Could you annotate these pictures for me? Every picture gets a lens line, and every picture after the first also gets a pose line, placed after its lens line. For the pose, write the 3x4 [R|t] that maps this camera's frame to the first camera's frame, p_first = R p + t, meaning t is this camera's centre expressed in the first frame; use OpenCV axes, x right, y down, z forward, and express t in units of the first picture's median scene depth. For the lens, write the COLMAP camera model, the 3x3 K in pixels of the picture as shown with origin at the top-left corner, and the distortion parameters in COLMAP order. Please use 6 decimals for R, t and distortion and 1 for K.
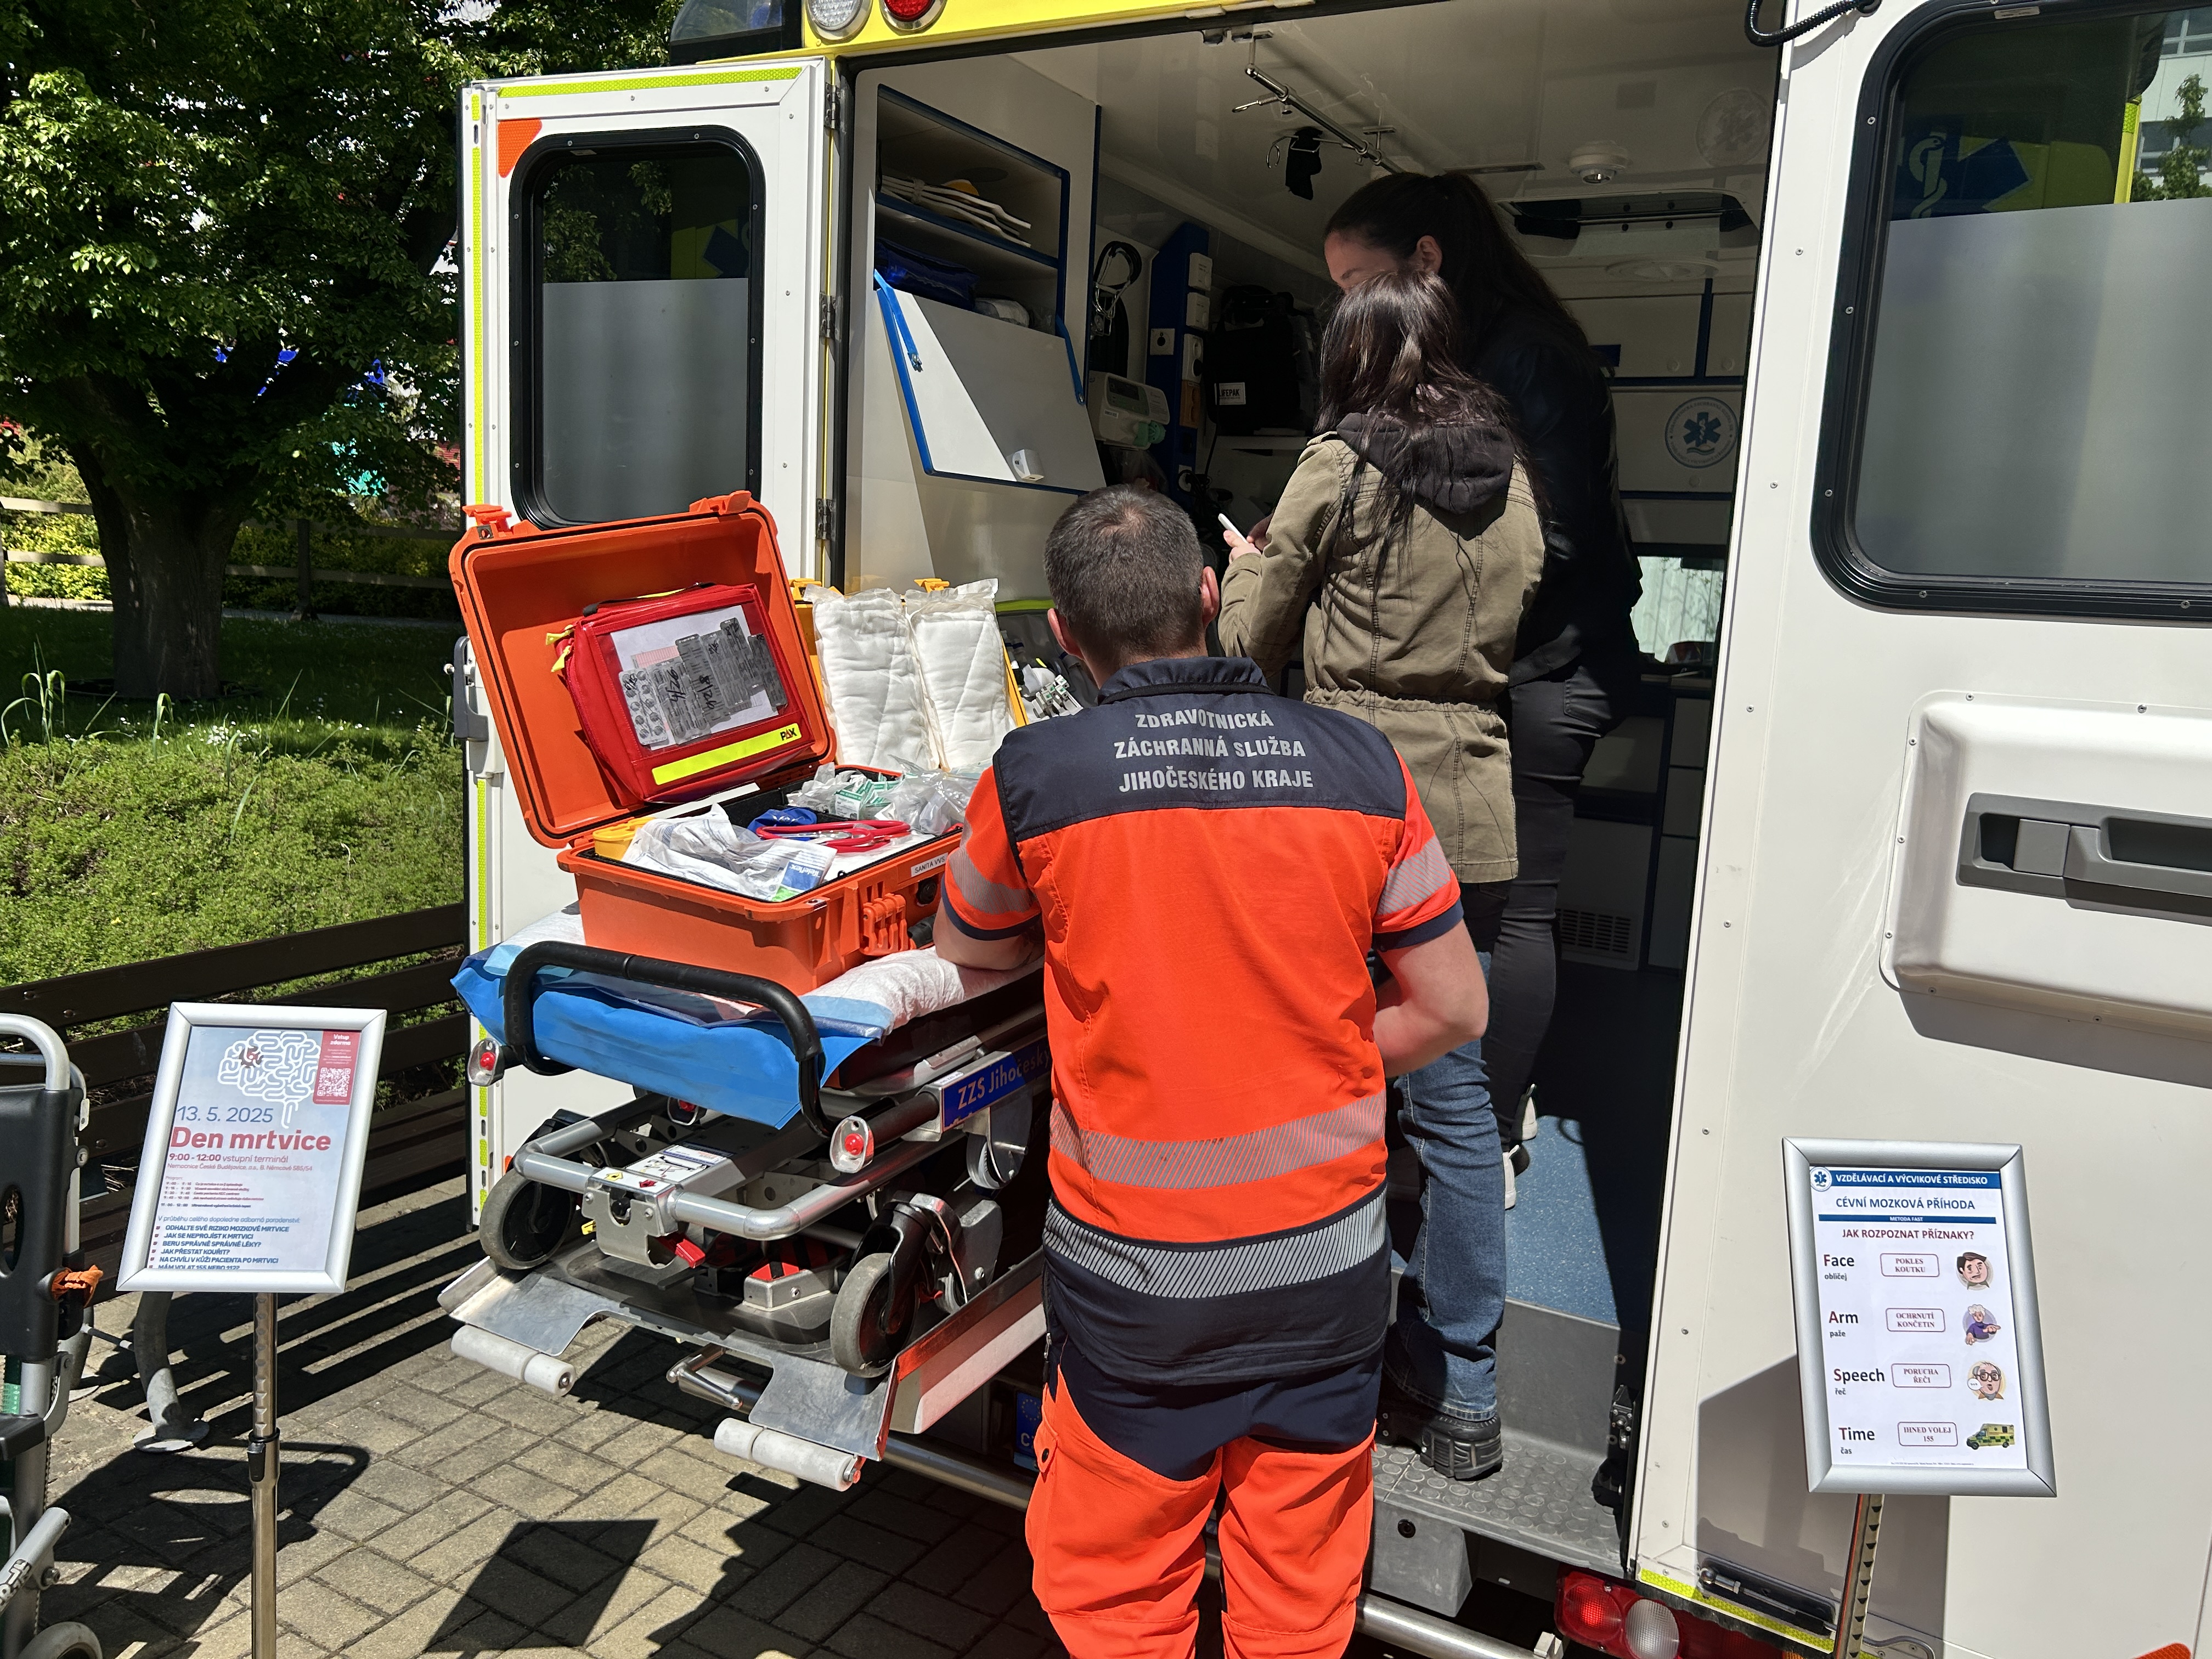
lens RADIAL K [[1647.6, 0, 1111.5], [0, 1647.6, 797.7], [0, 0, 1]] dist [0.015047, -0.001758]
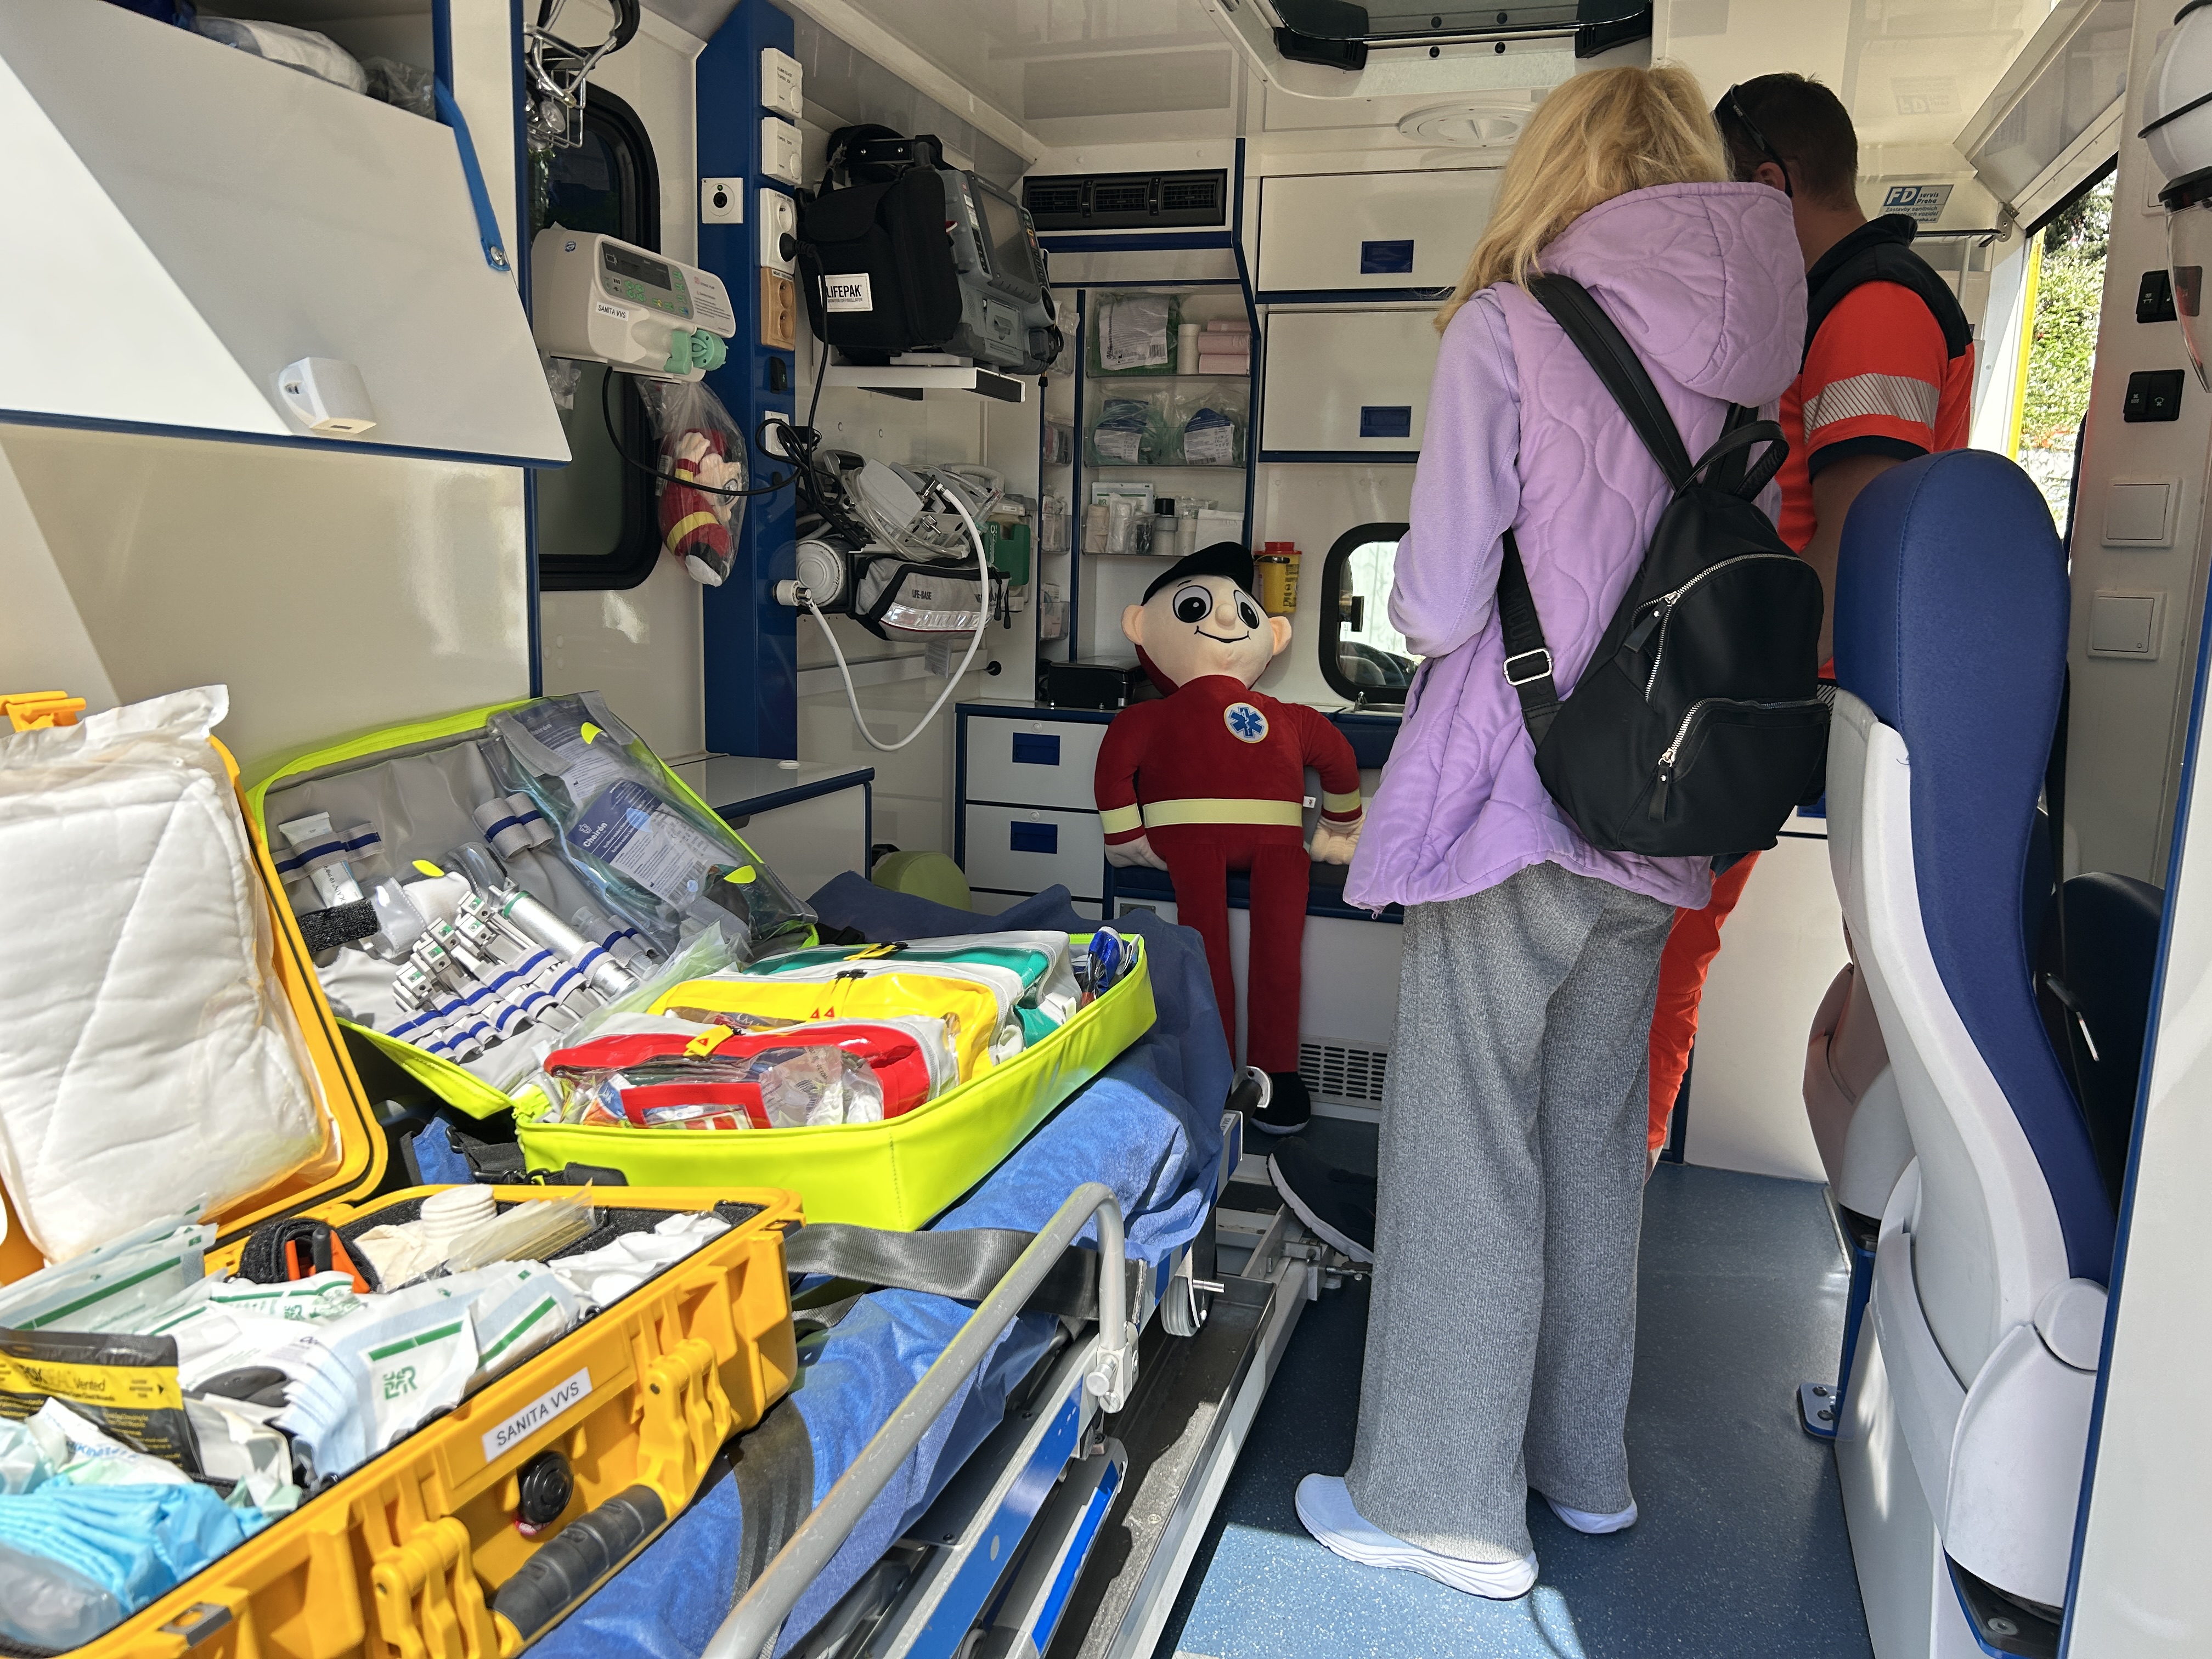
lens RADIAL K [[1715.1, 0, 1111.4], [0, 1715.1, 794.6], [0, 0, 1]] dist [0.024742, 0.000112]
pose [[0.979918, -0.048909, 0.193311, 0.059077], [0.046613, 0.998778, 0.016410, -0.107891], [-0.193877, -0.007069, 0.981000, 0.580364]]
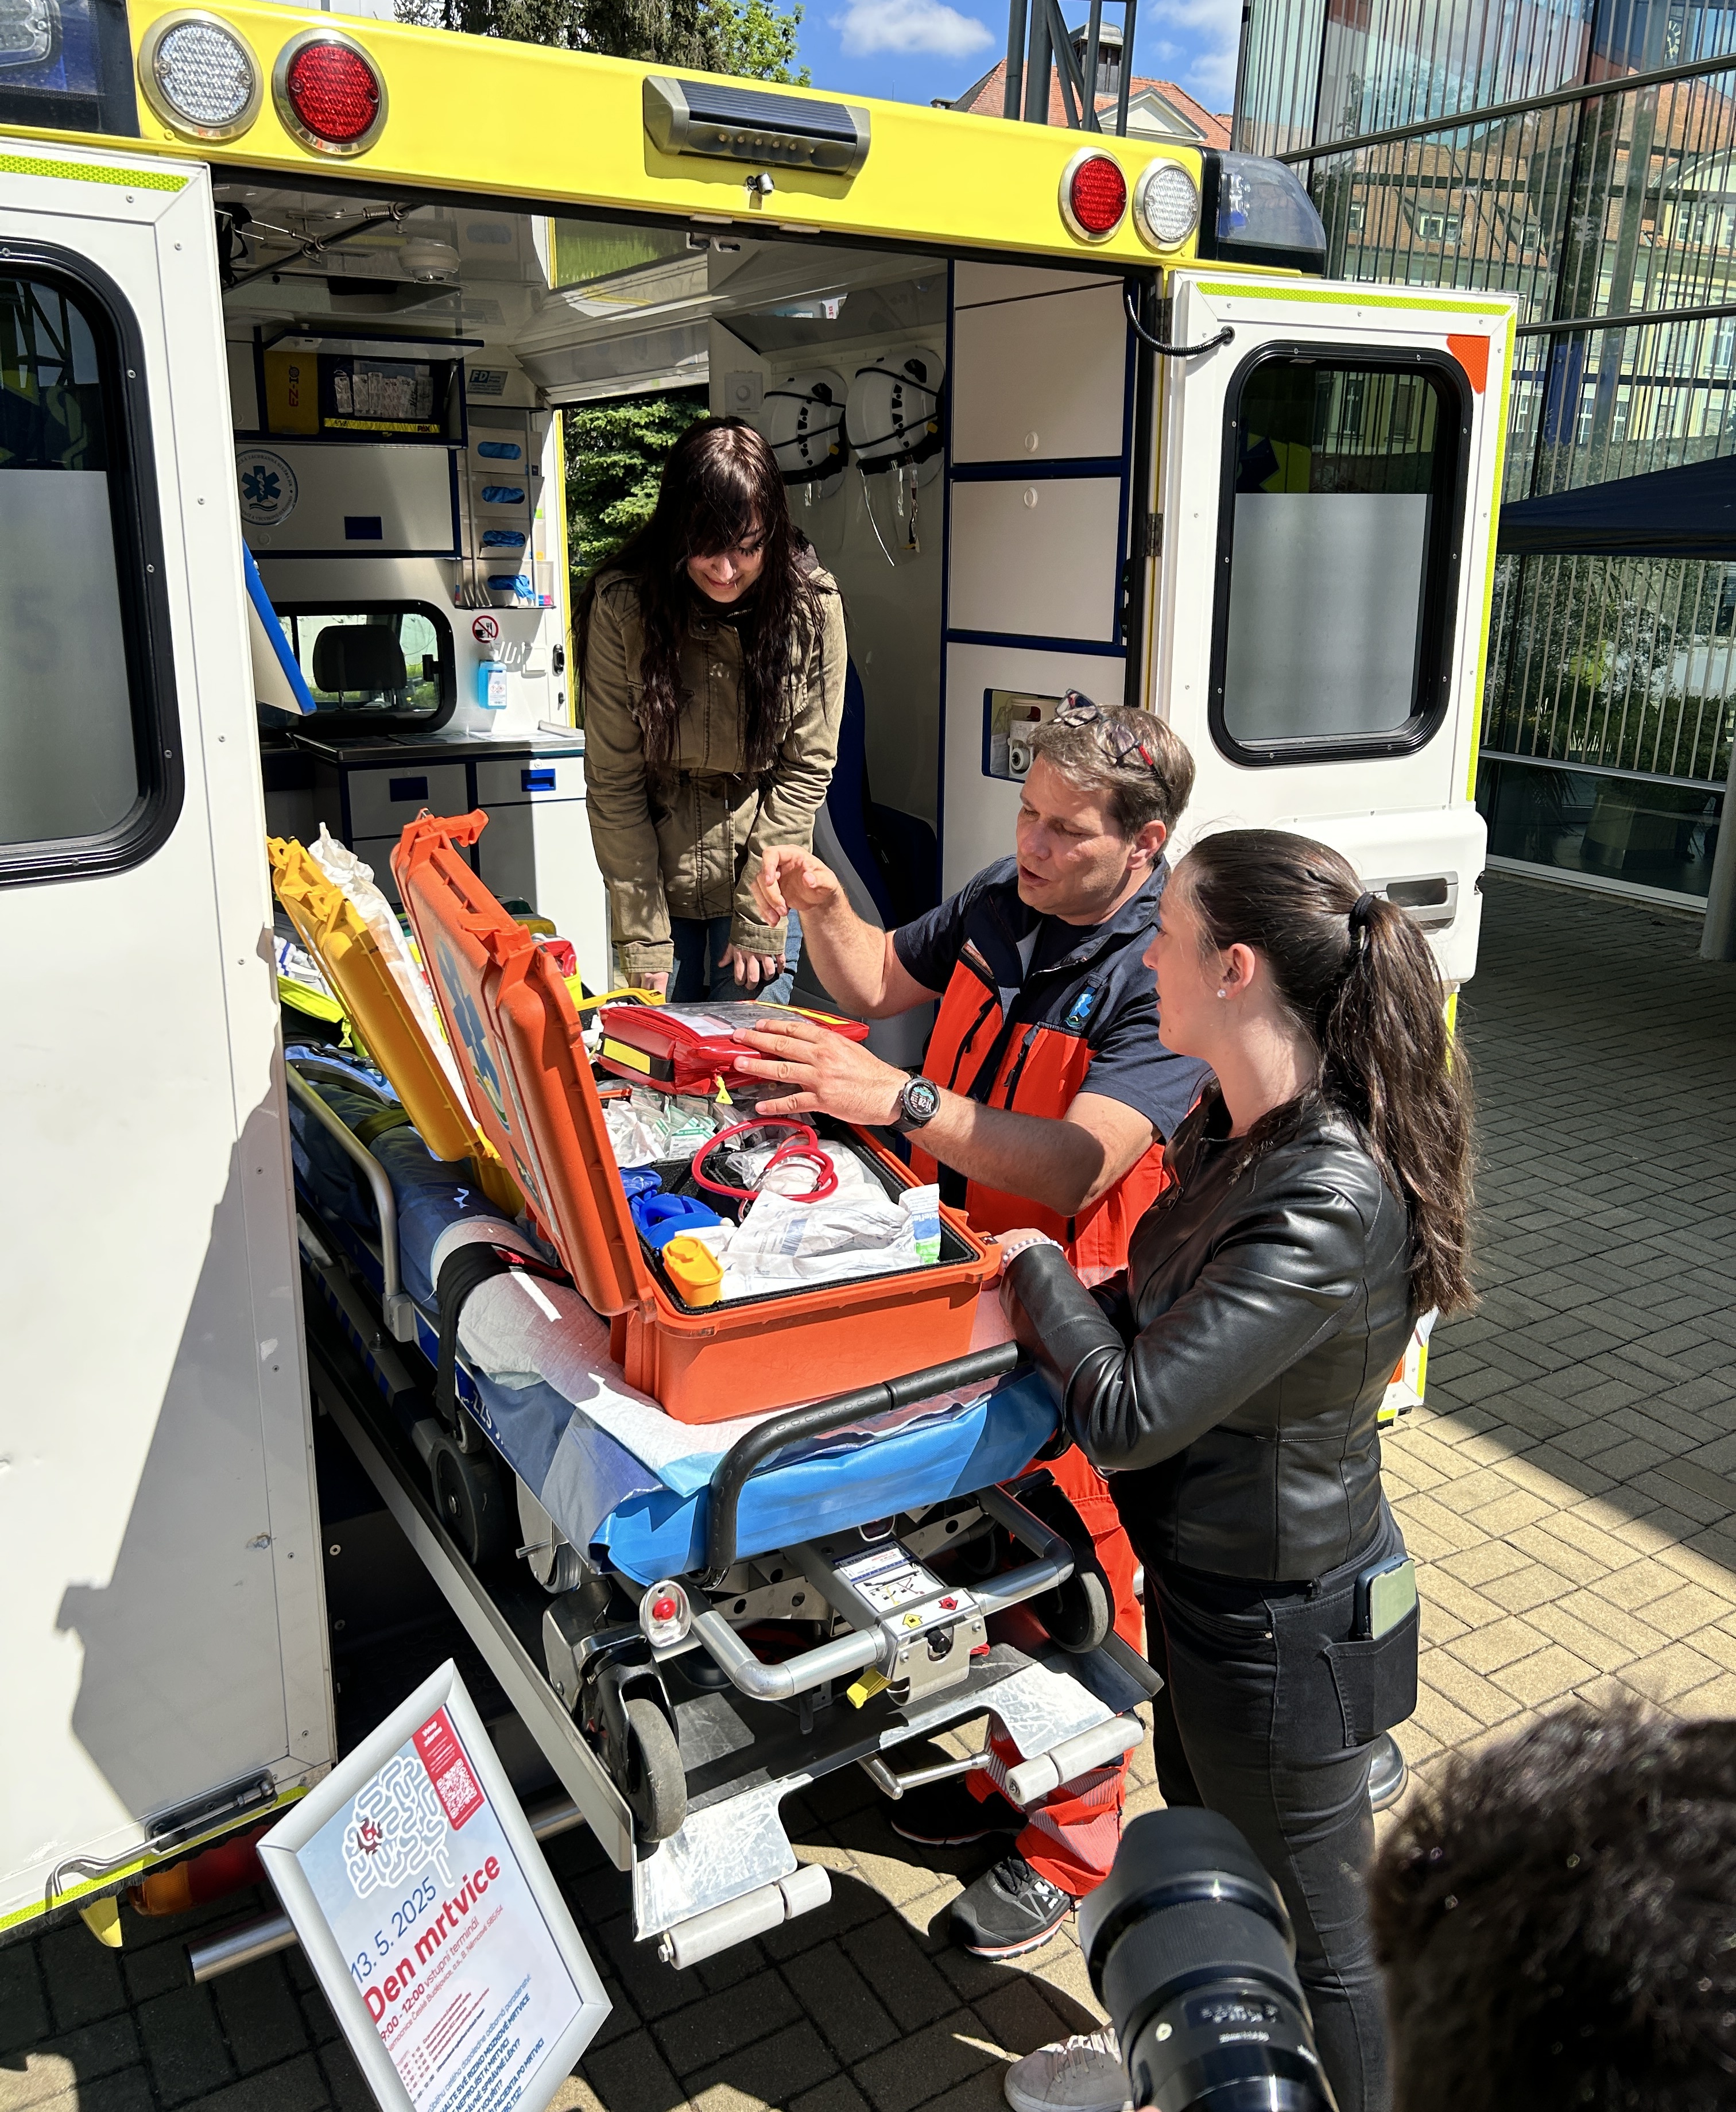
lens RADIAL K [[1709.0, 0, 872.5], [0, 1709.0, 930.8], [0, 0, 1]] dist [0.031040, -0.049271]
pose [[0.491392, -0.243008, 0.836349, -0.678892], [0.144249, 0.969731, 0.197011, -0.219019], [-0.858910, 0.023833, 0.511572, 0.362530]]
